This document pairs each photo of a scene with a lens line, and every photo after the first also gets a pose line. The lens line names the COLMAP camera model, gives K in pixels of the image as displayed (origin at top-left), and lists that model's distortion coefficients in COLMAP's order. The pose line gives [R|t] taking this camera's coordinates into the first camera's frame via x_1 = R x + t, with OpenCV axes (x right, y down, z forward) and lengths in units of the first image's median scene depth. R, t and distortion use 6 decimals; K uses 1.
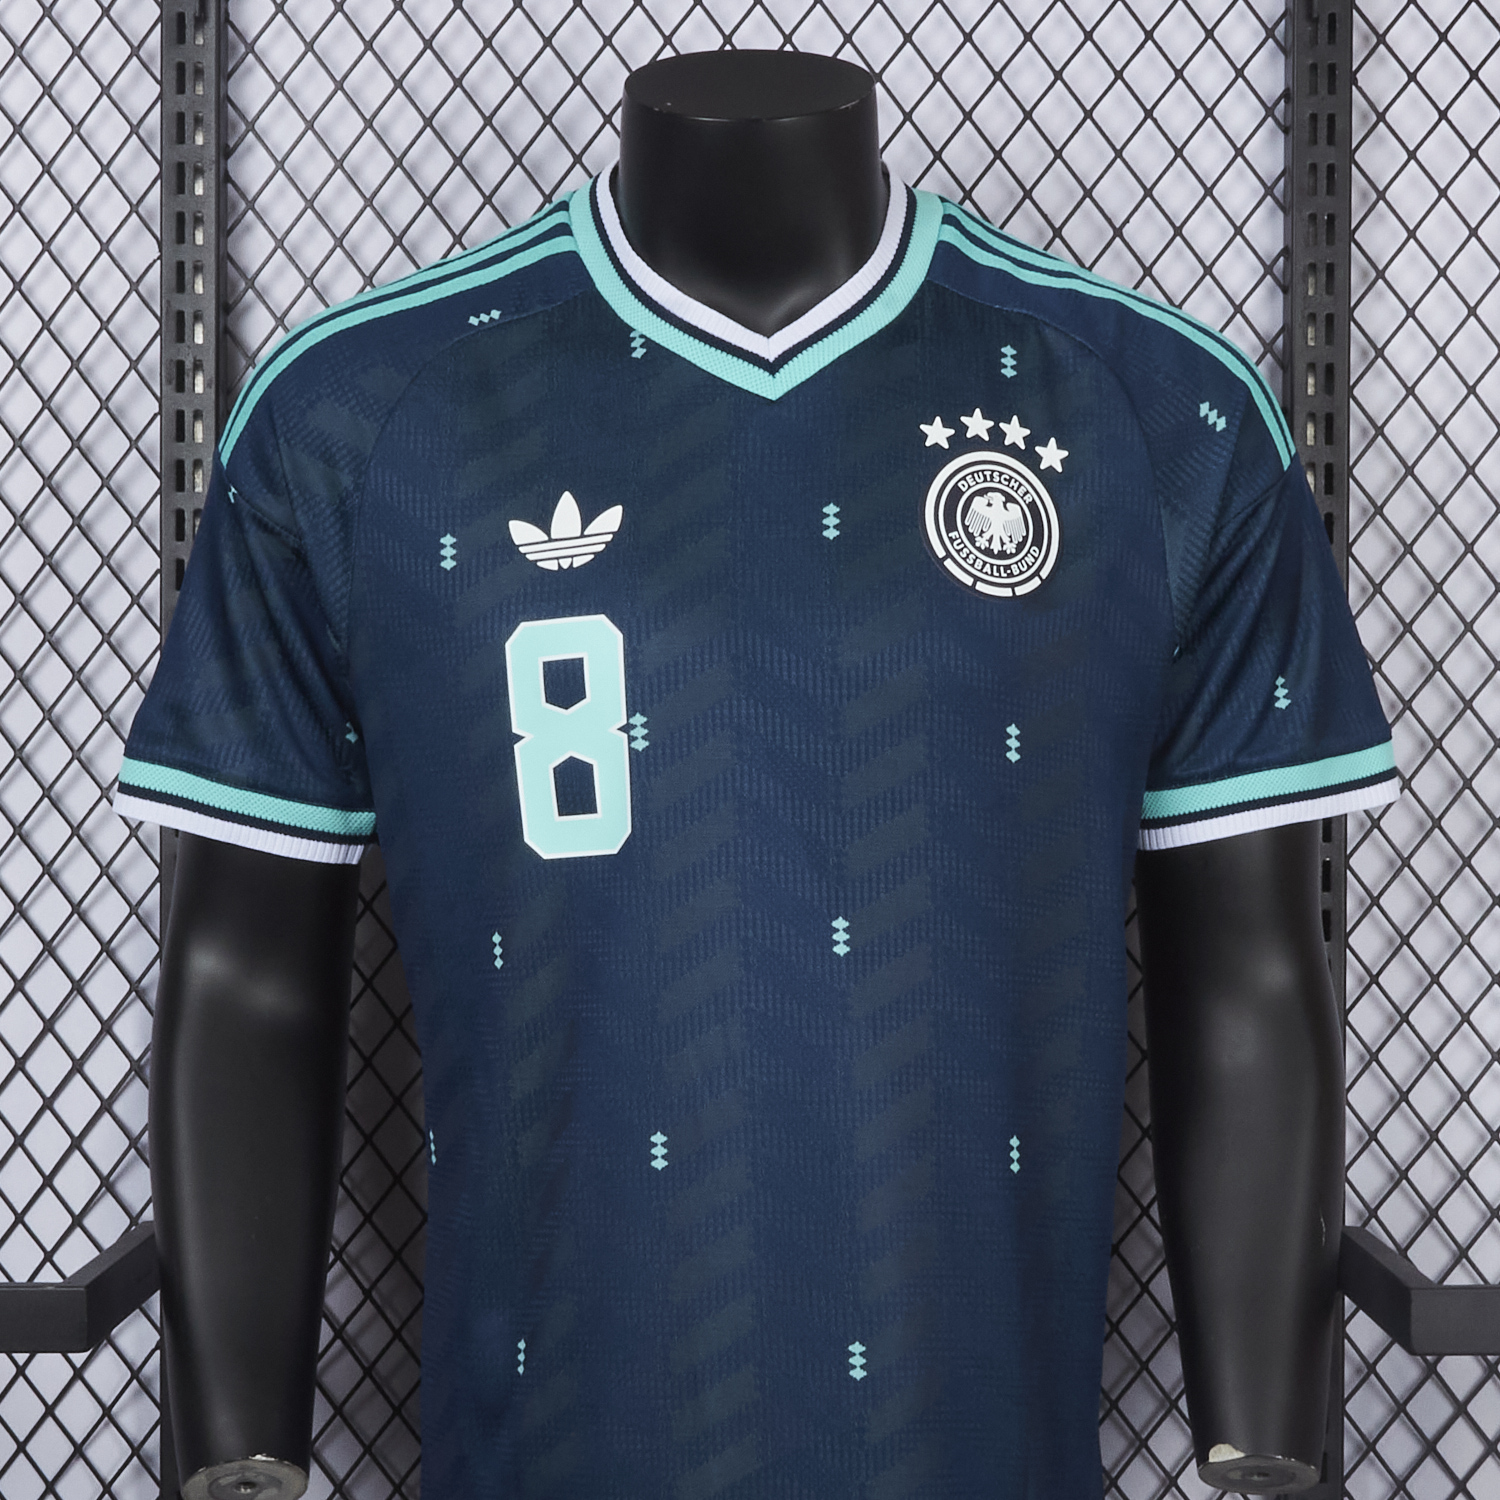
lens RADIAL K [[3023.2, 0, 750.0], [0, 3023.2, 750.0], [0, 0, 1]] dist [-0.005325, -0.061448]
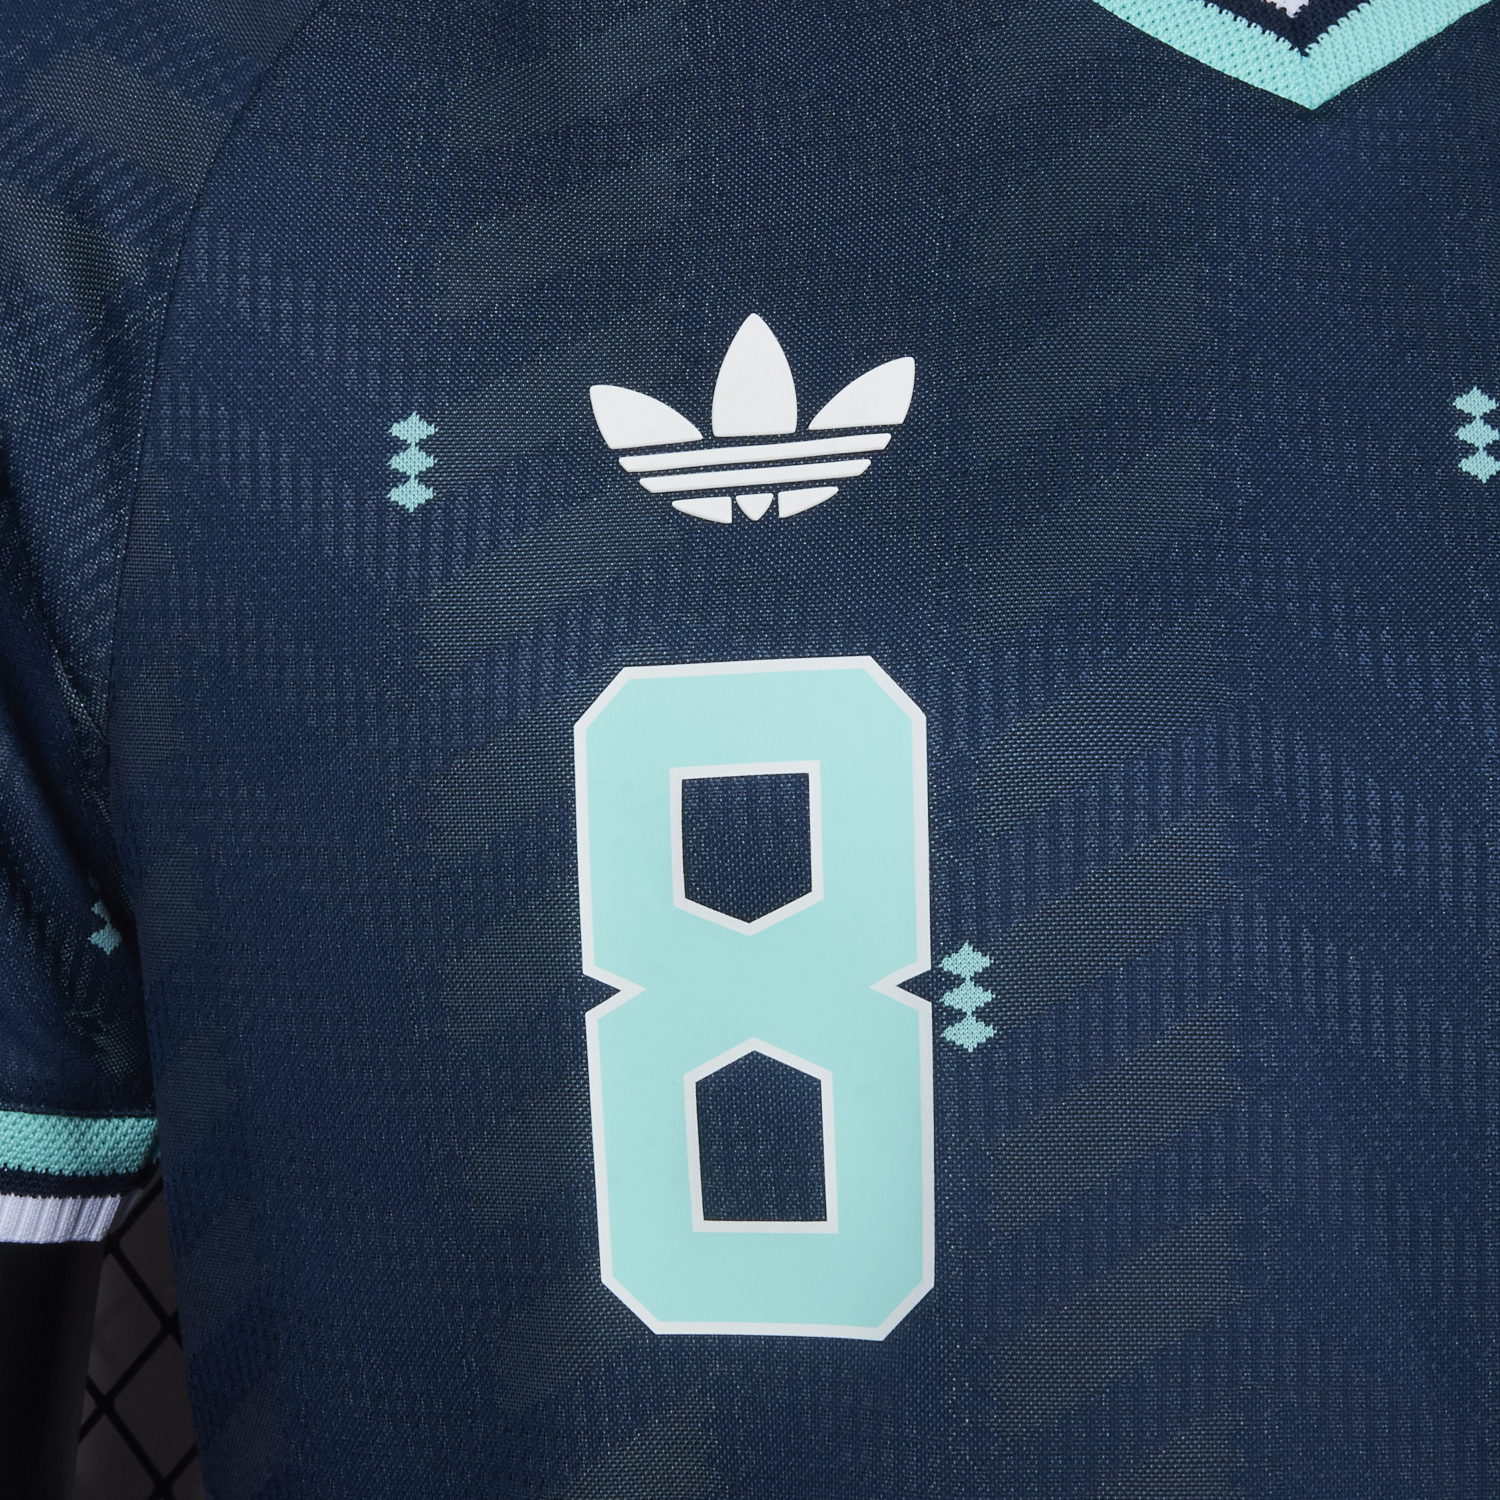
lens RADIAL K [[2411.5, 0, 750.0], [0, 2411.5, 750.0], [0, 0, 1]] dist [0.019158, -0.145449]
pose [[0.988292, 0.043912, 0.146119, -0.100972], [-0.040717, 0.998863, -0.024785, -0.025852], [-0.147041, 0.018545, 0.988957, 0.713444]]
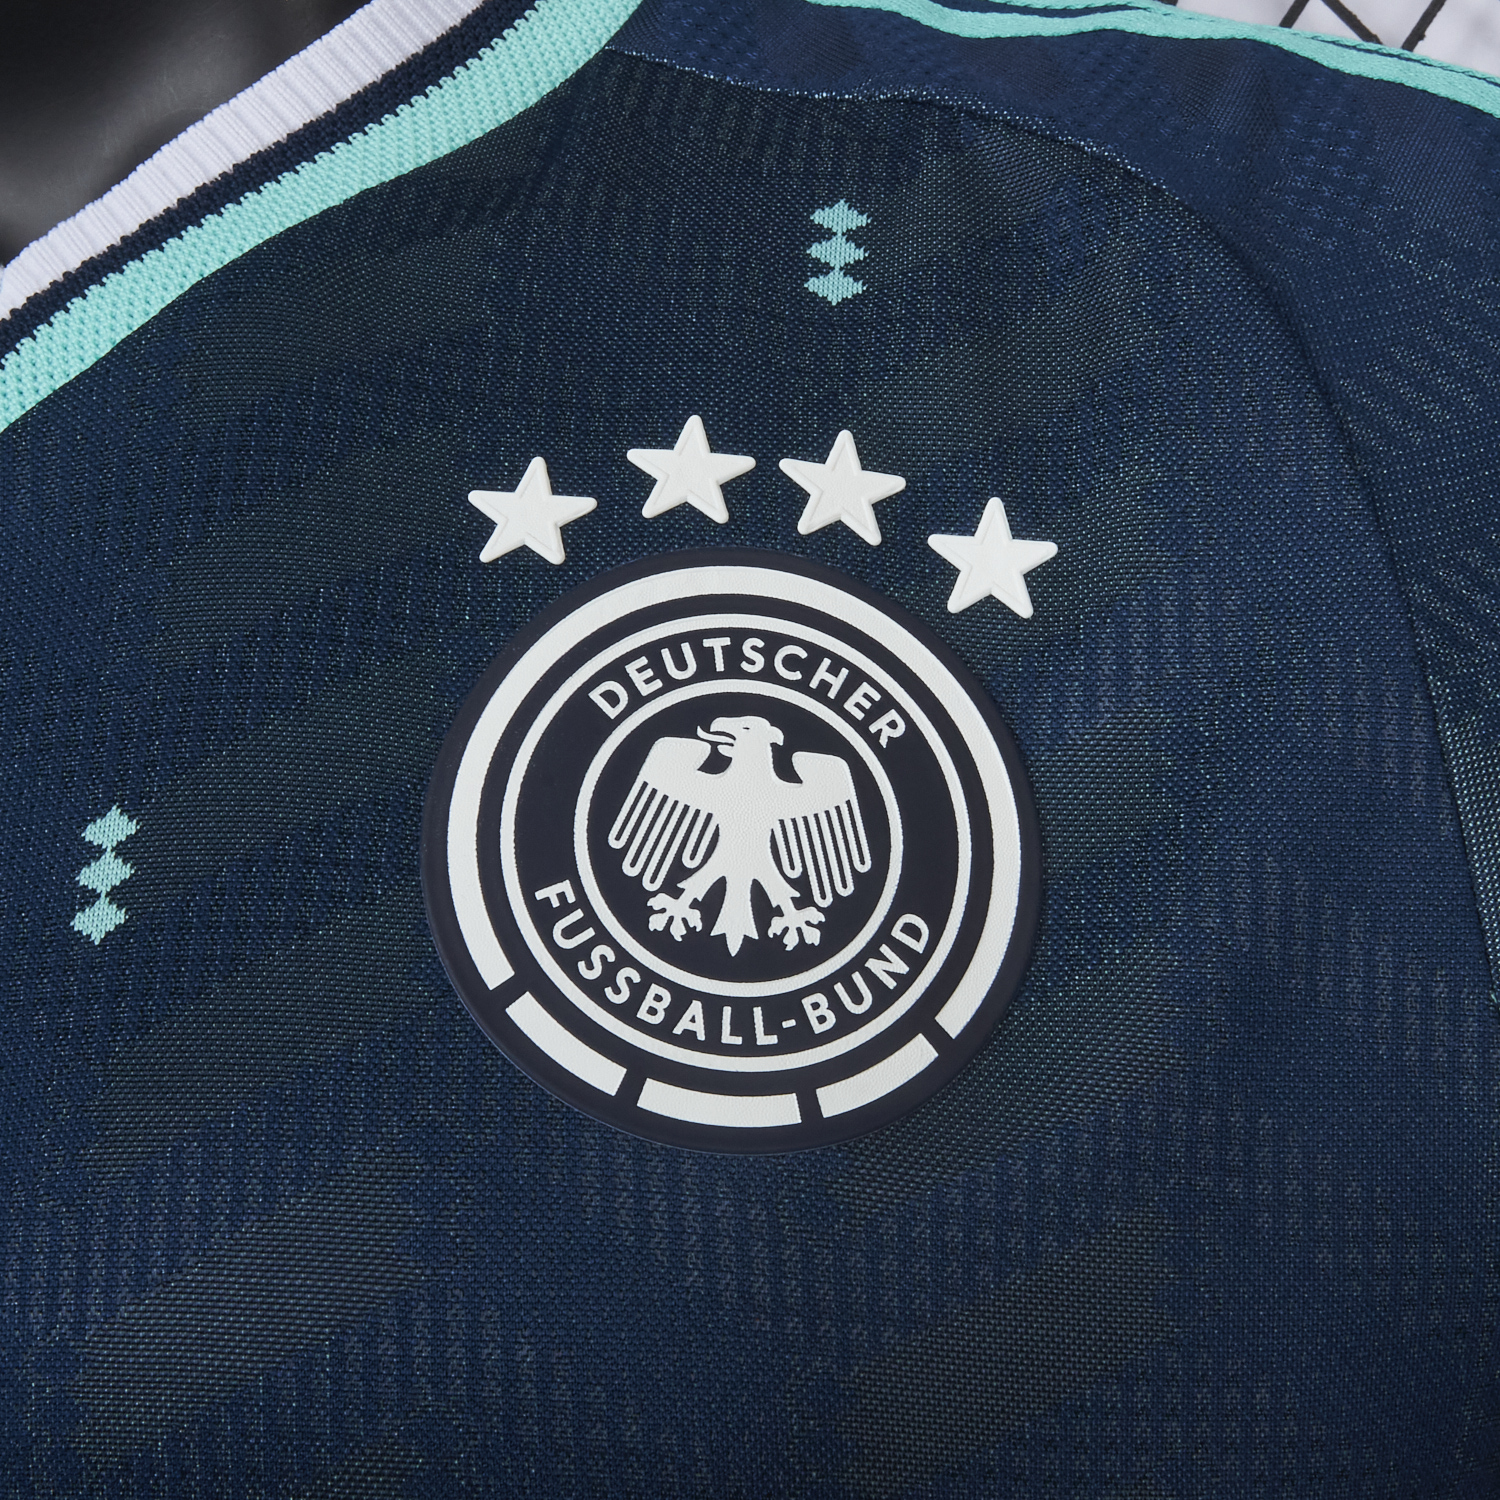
lens RADIAL K [[2411.5, 0, 750.0], [0, 2411.5, 750.0], [0, 0, 1]] dist [0.019158, -0.145449]
pose [[0.963265, -0.080633, -0.256162, 0.134151], [0.054446, 0.992688, -0.107734, -0.059819], [0.262976, 0.089829, 0.960612, 0.801233]]
